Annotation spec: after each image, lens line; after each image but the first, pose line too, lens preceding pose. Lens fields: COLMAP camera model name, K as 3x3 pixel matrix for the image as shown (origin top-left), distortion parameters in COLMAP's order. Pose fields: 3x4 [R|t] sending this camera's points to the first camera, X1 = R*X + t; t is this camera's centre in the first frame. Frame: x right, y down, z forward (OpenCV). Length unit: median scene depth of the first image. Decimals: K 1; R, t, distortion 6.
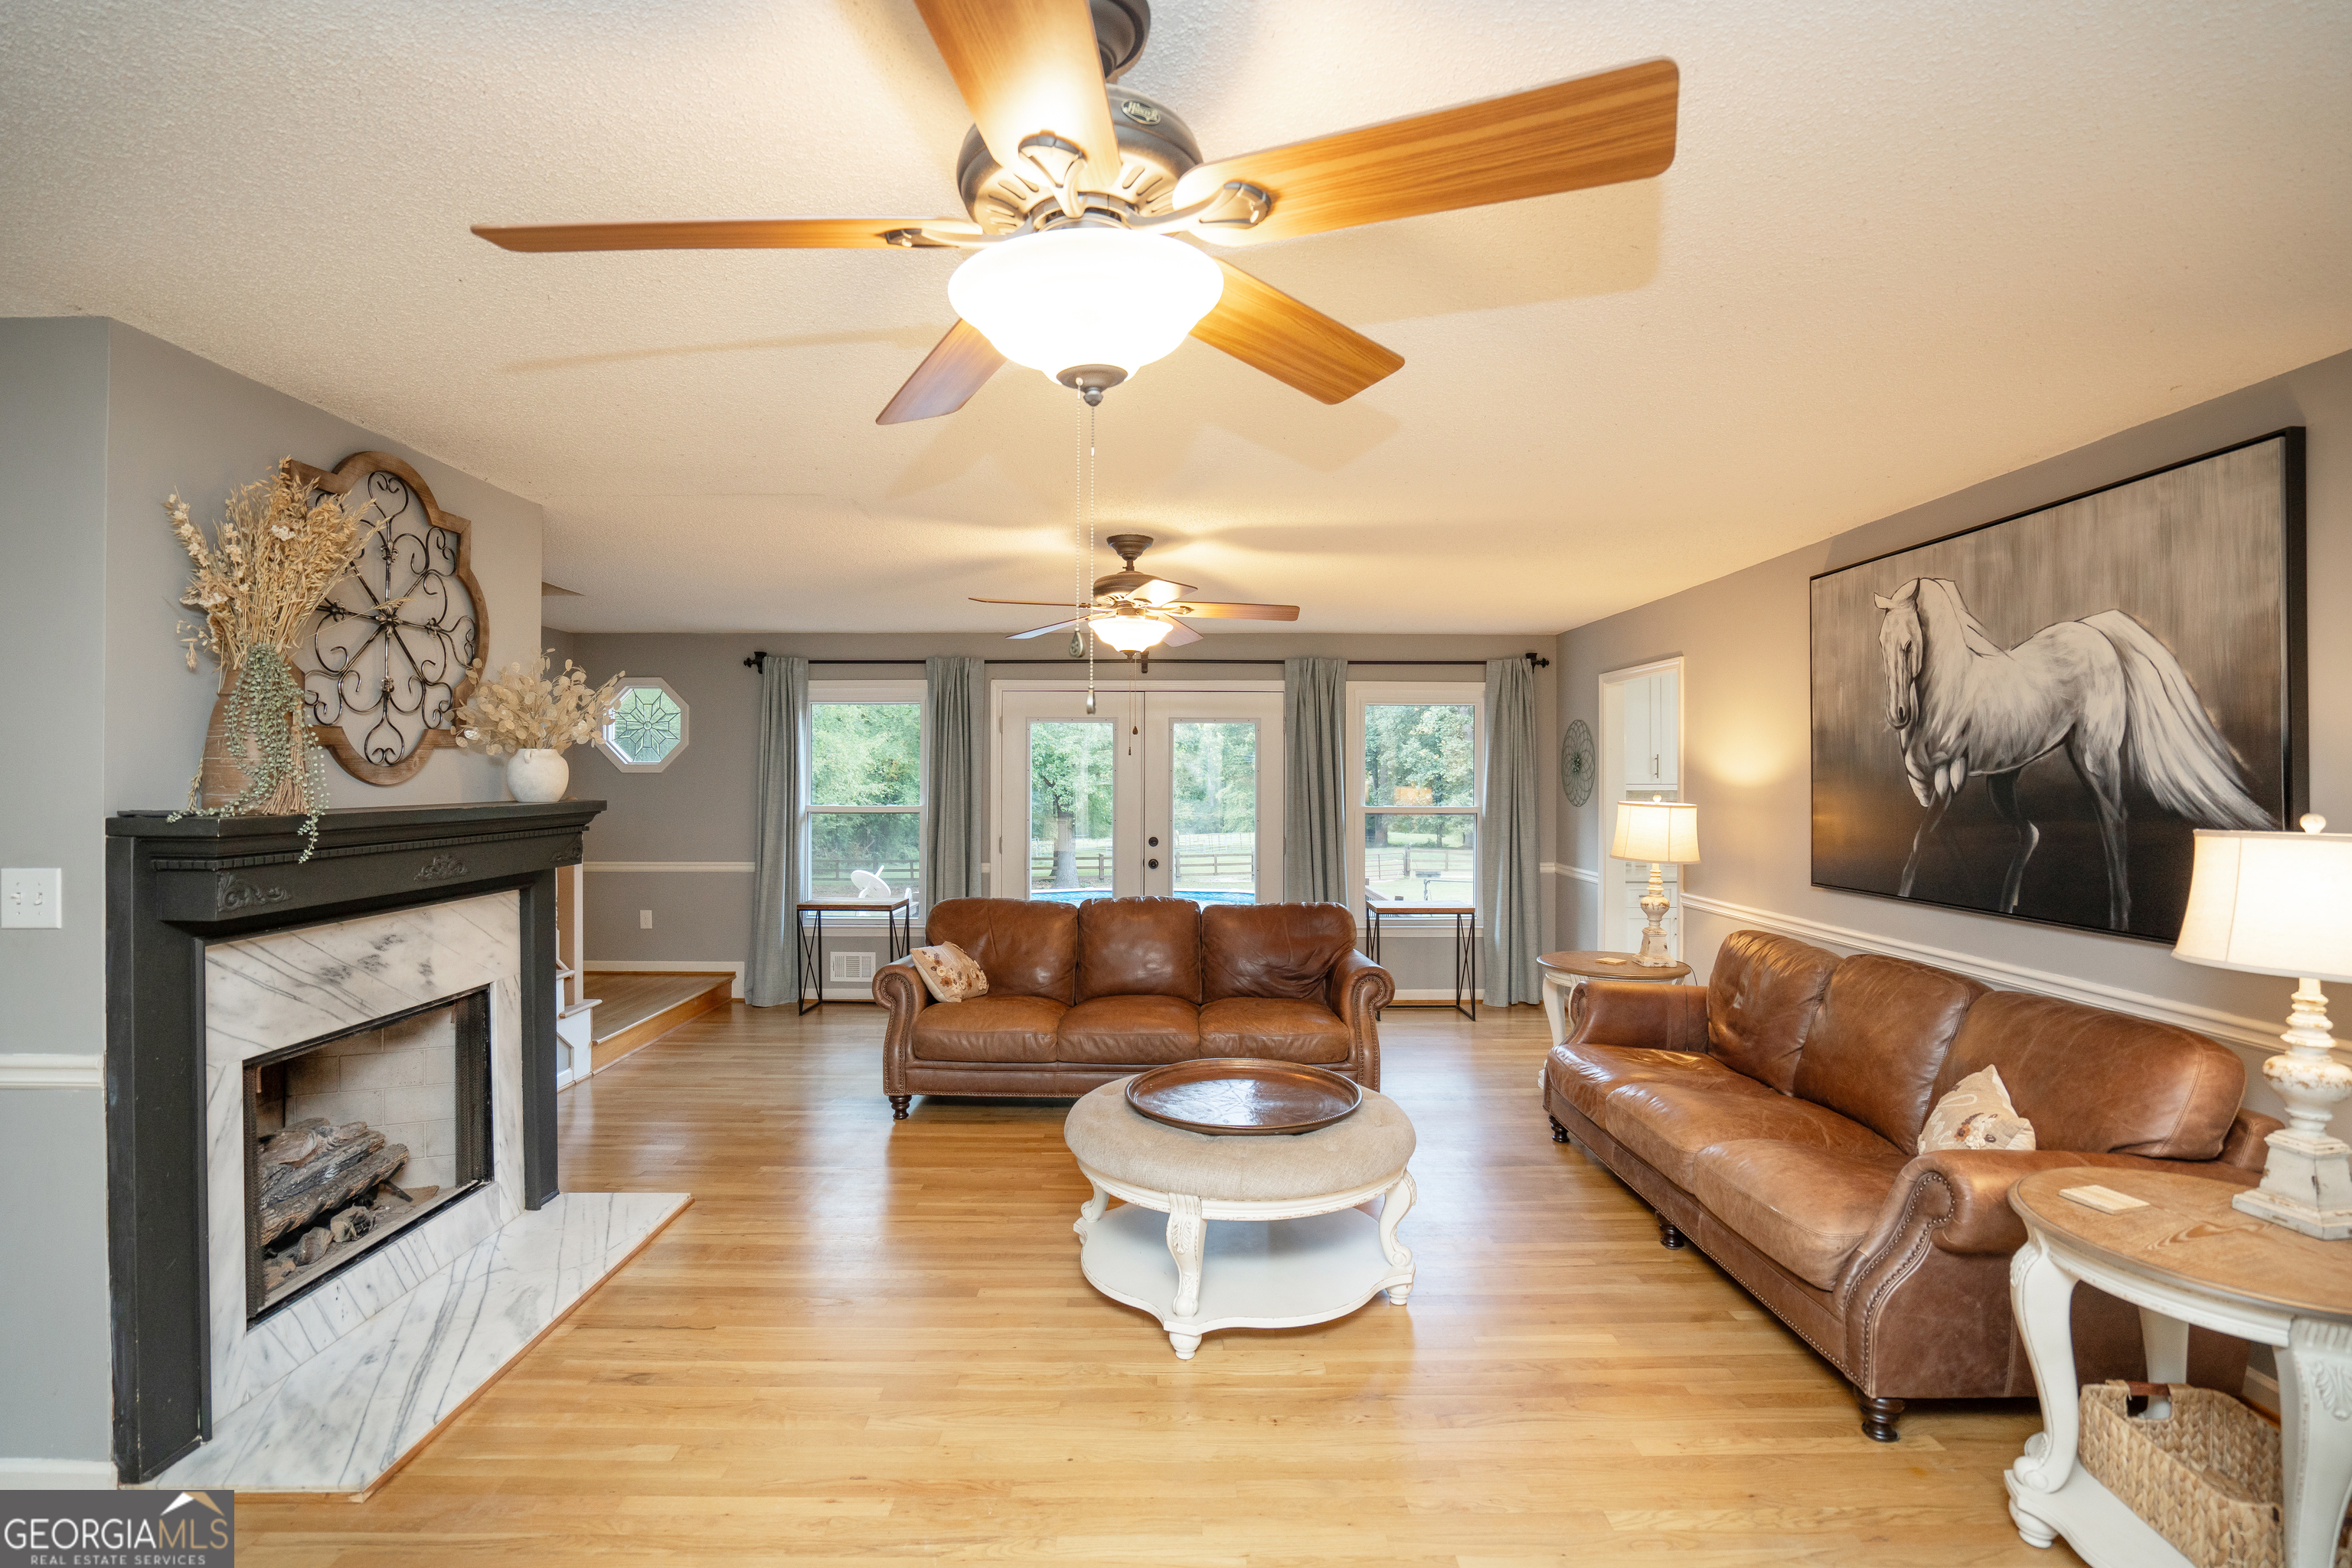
lens RADIAL K [[1094.4, 0, 1170.5], [0, 1094.4, 774.7], [0, 0, 1]] dist [-0.051523, 0.020145]
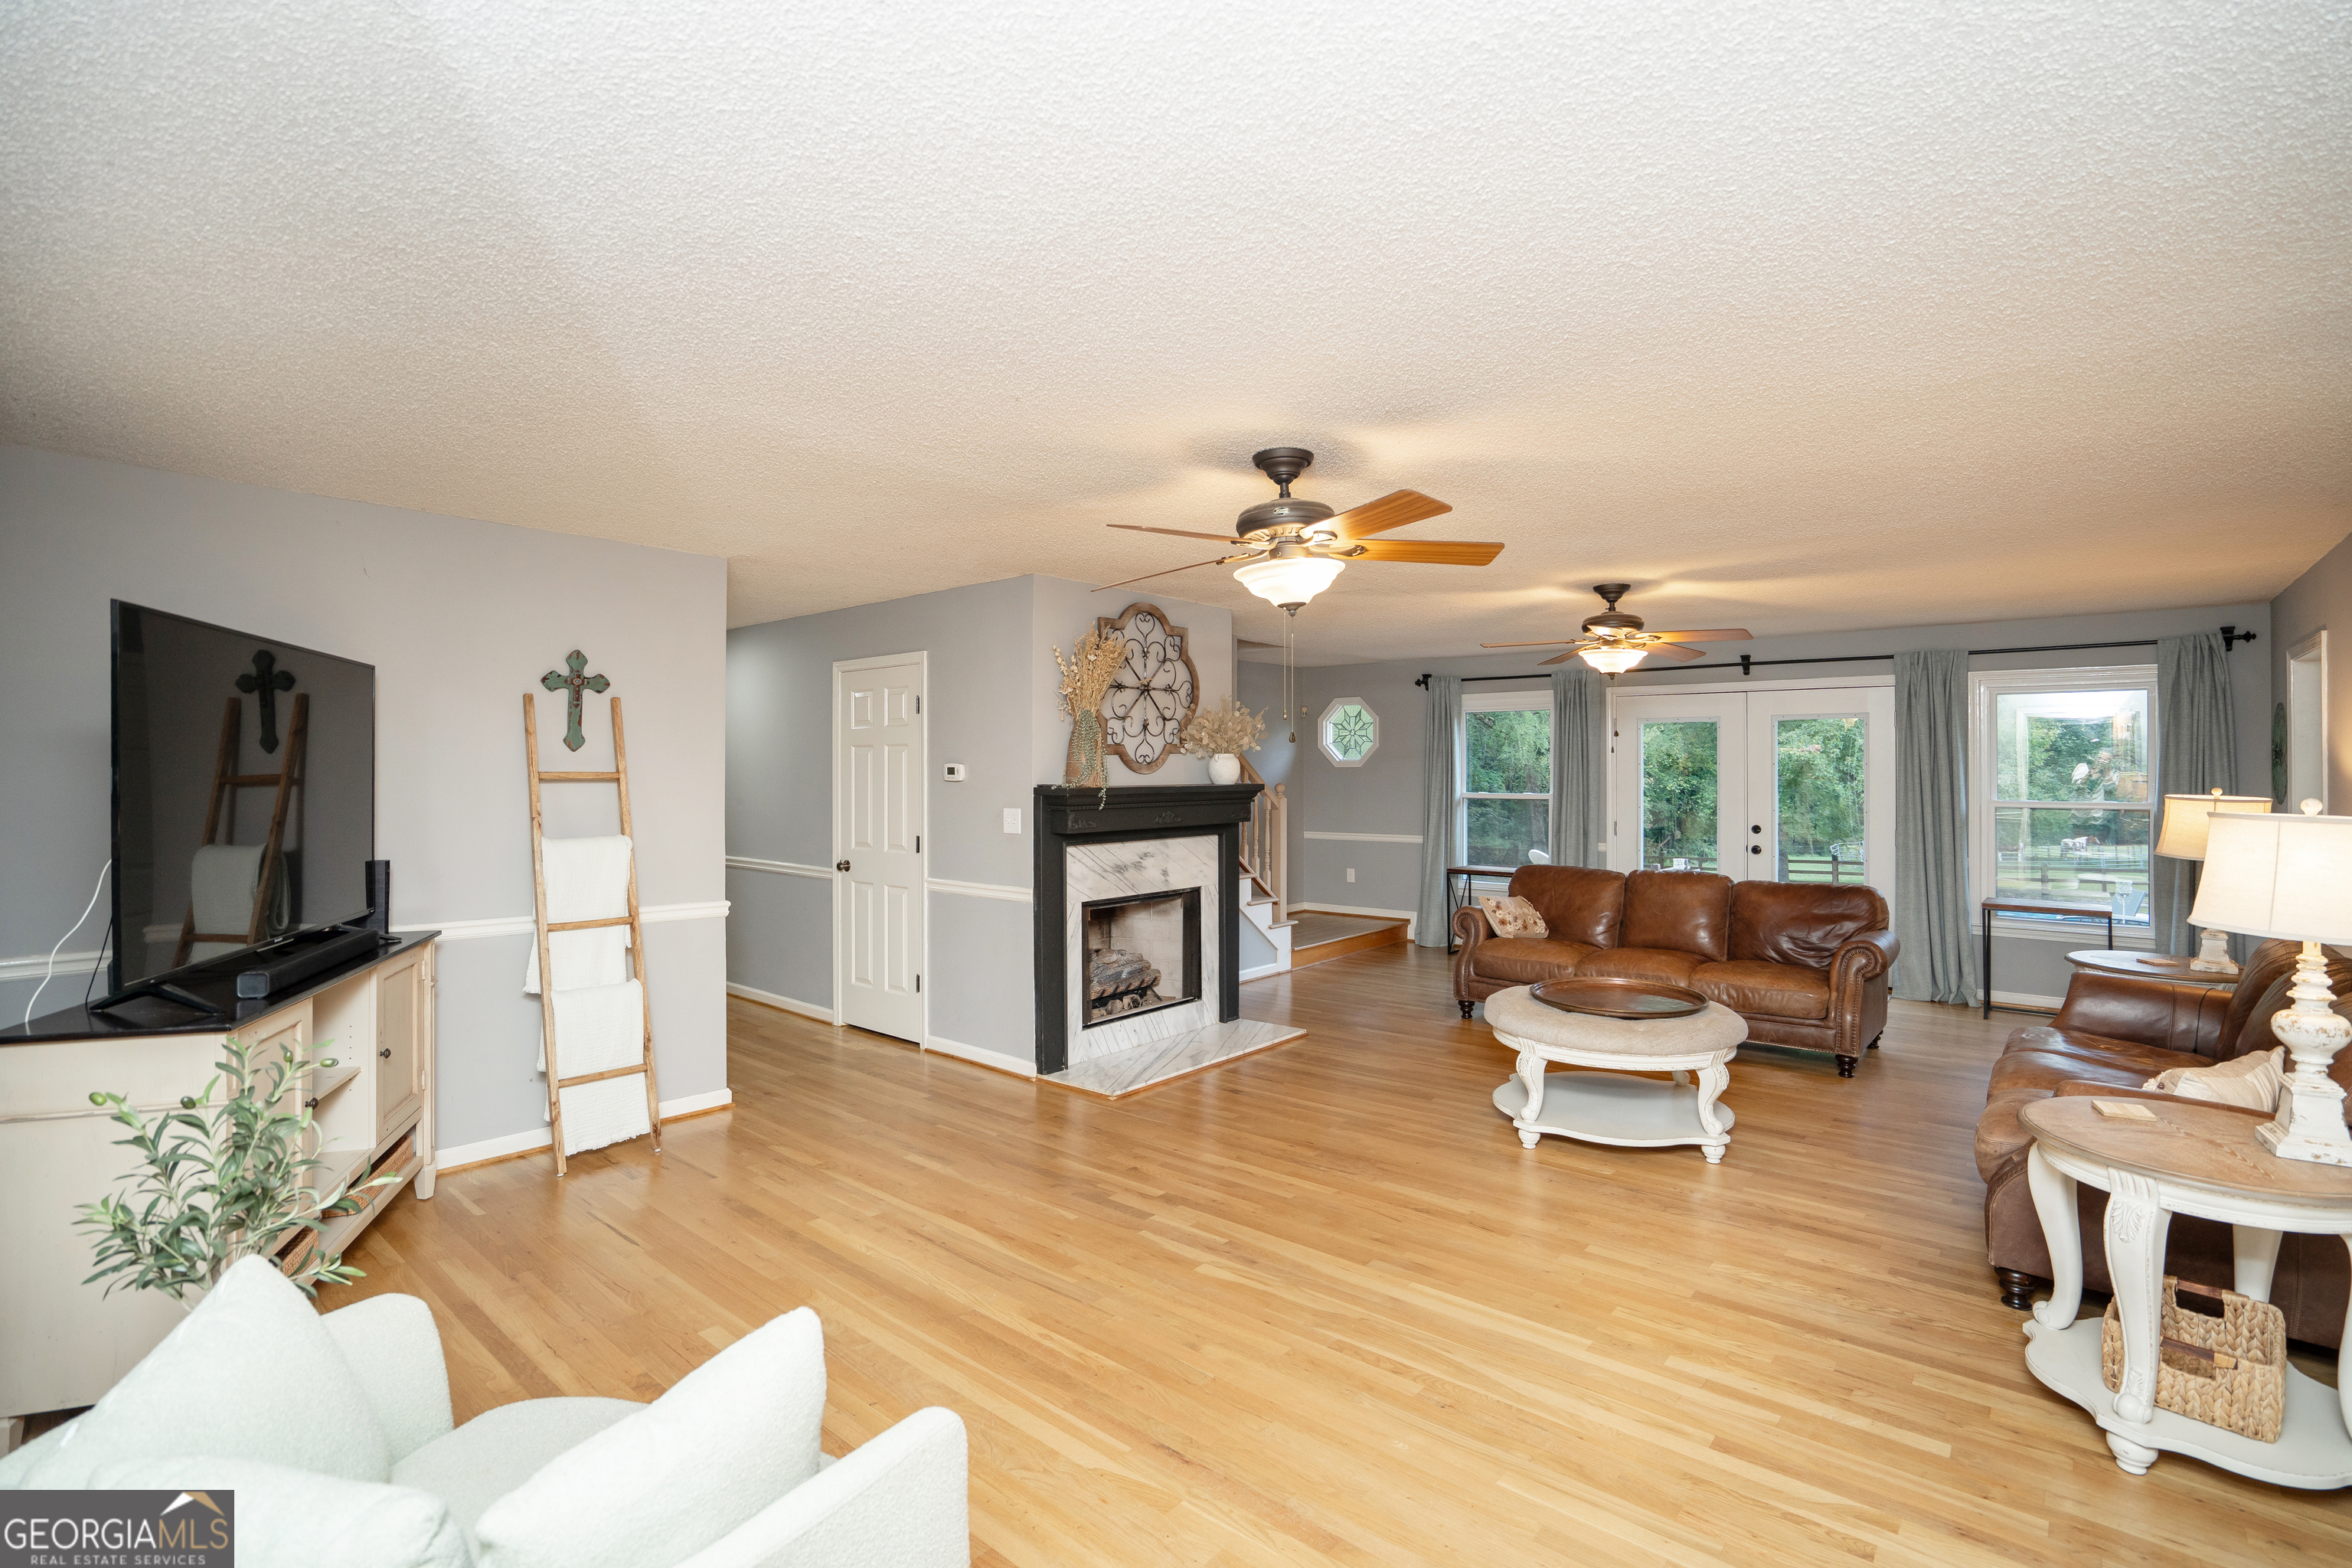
lens RADIAL K [[1094.4, 0, 1170.5], [0, 1094.4, 774.7], [0, 0, 1]] dist [-0.051523, 0.020145]
pose [[0.758523, 0.001654, -0.651644, 0.526856], [0.001788, 0.999988, 0.004619, 0.001583], [0.651644, -0.004668, 0.758511, -0.416870]]
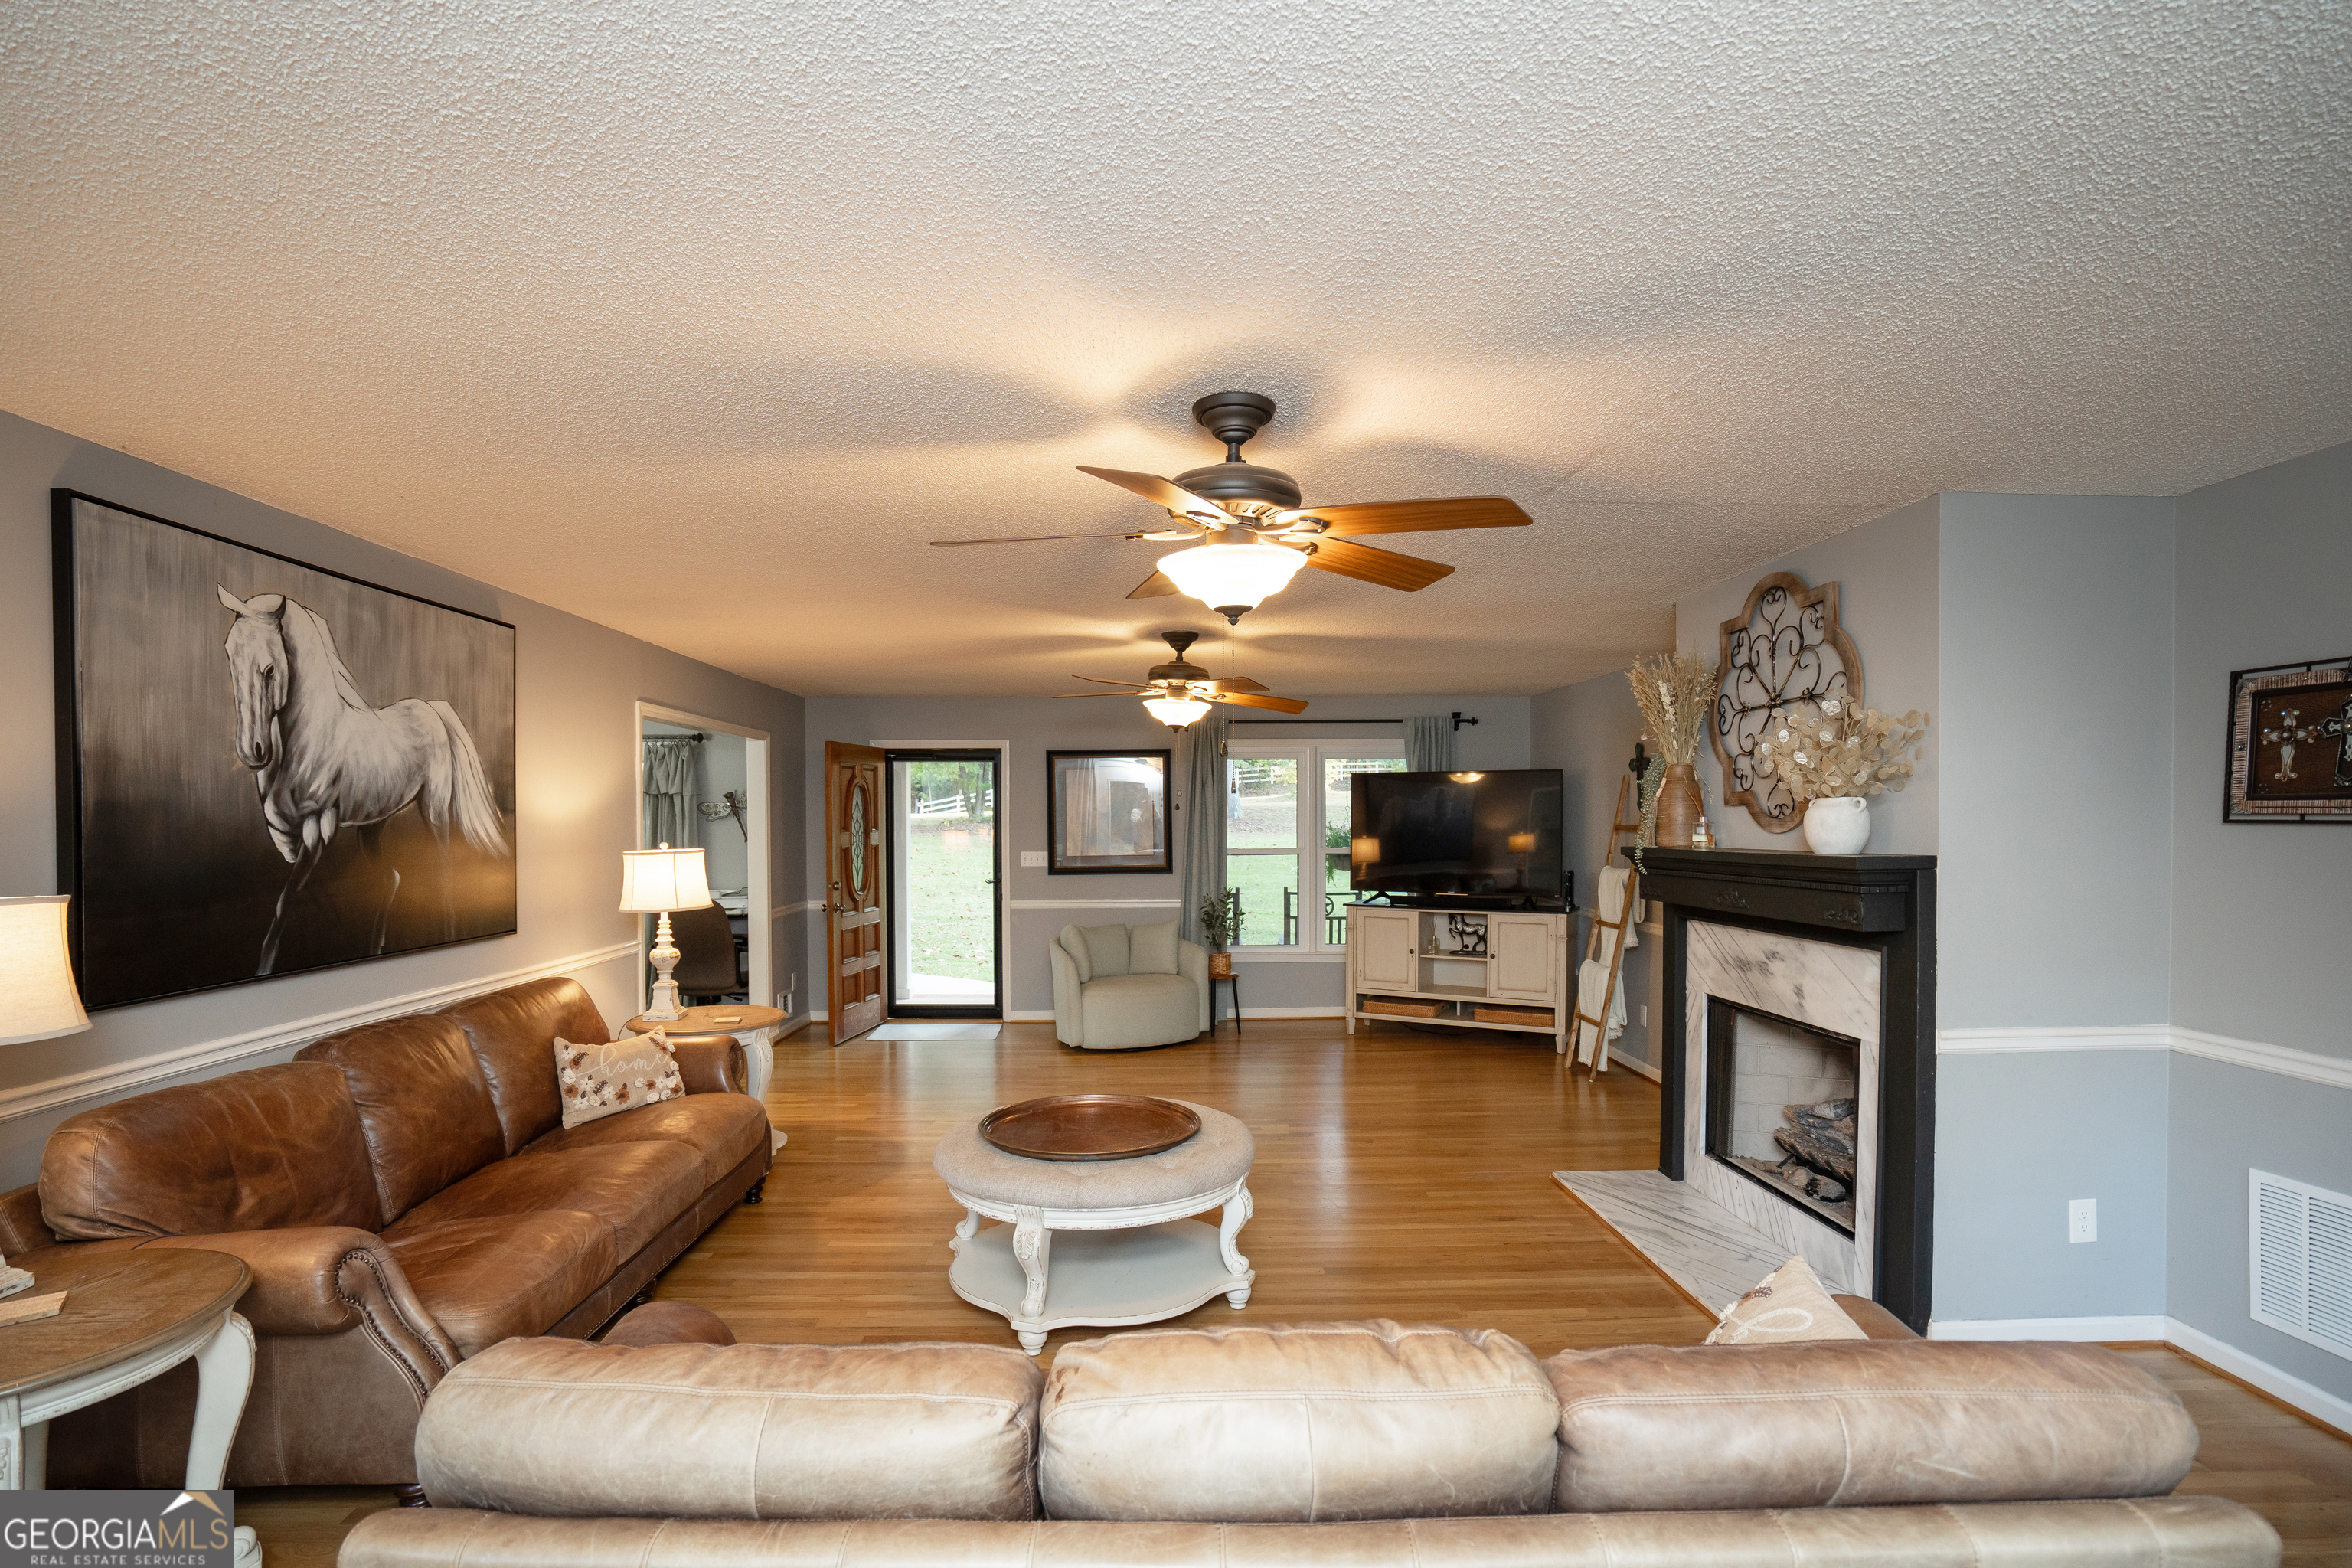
lens RADIAL K [[1082.6, 0, 1184.5], [0, 1082.6, 839.7], [0, 0, 1]] dist [-0.049721, 0.000153]
pose [[-0.999674, 0.000724, -0.025523, 0.001555], [0.000367, 0.999902, 0.013977, -0.000350], [0.025531, 0.013963, -0.999577, 2.035668]]
